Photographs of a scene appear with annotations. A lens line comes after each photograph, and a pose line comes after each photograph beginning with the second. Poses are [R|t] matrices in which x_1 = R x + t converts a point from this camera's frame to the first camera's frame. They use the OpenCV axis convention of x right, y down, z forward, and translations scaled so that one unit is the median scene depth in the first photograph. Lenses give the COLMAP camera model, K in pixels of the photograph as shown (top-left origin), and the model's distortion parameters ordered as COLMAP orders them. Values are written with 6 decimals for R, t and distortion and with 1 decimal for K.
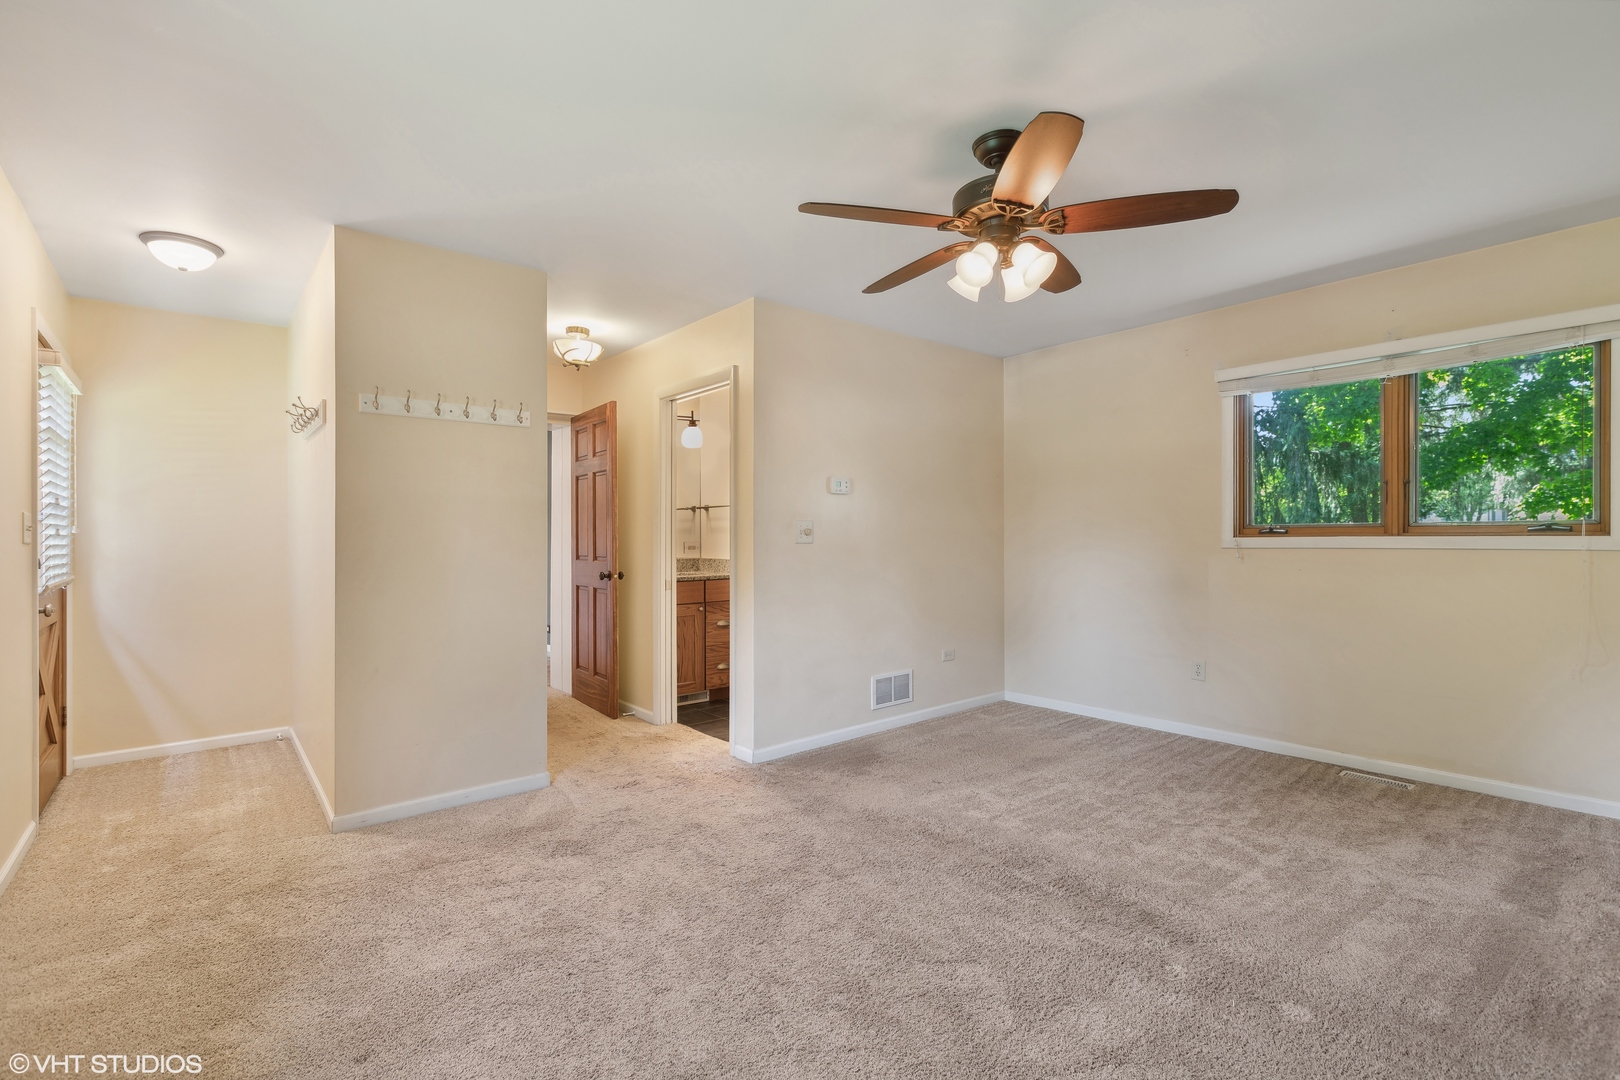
lens RADIAL K [[726.5, 0, 808.1], [0, 726.5, 538.1], [0, 0, 1]] dist [0.002435, -0.000029]
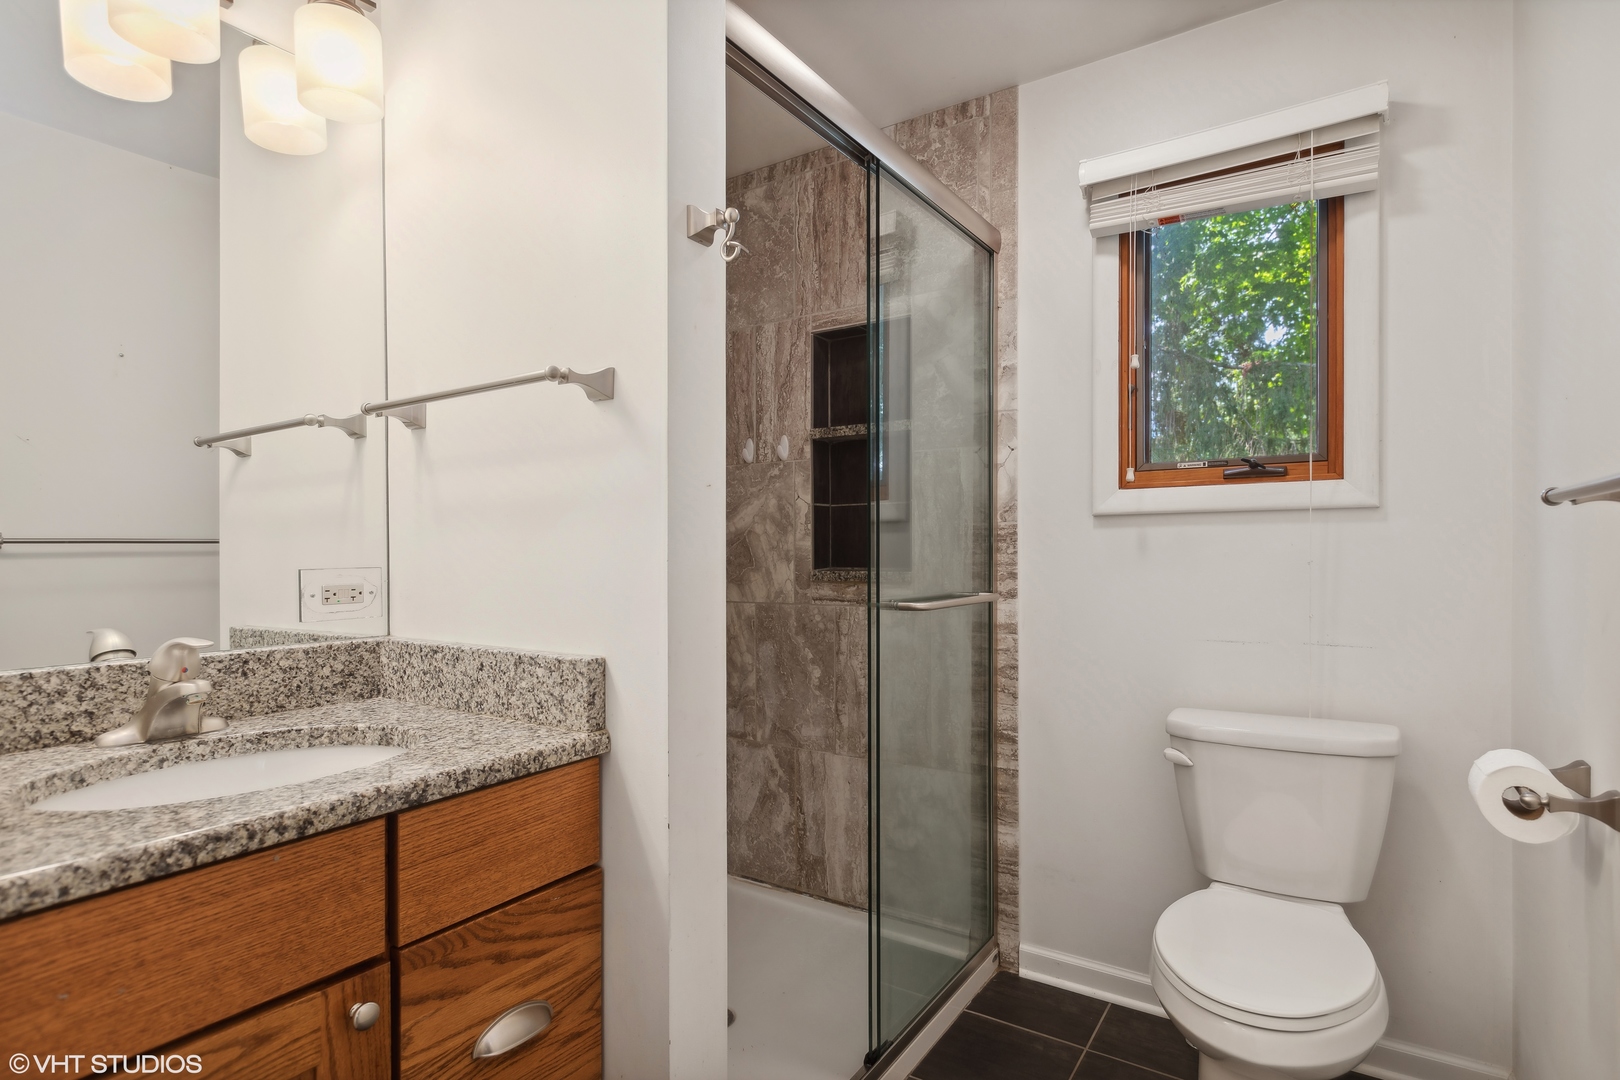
lens RADIAL K [[818.5, 0, 812.5], [0, 818.5, 547.8], [0, 0, 1]] dist [0.001698, -0.000788]
pose [[0.959342, -0.001020, 0.282245, -0.095520], [0.001675, 0.999996, -0.002081, -0.000445], [-0.282242, 0.002469, 0.959340, 0.735872]]
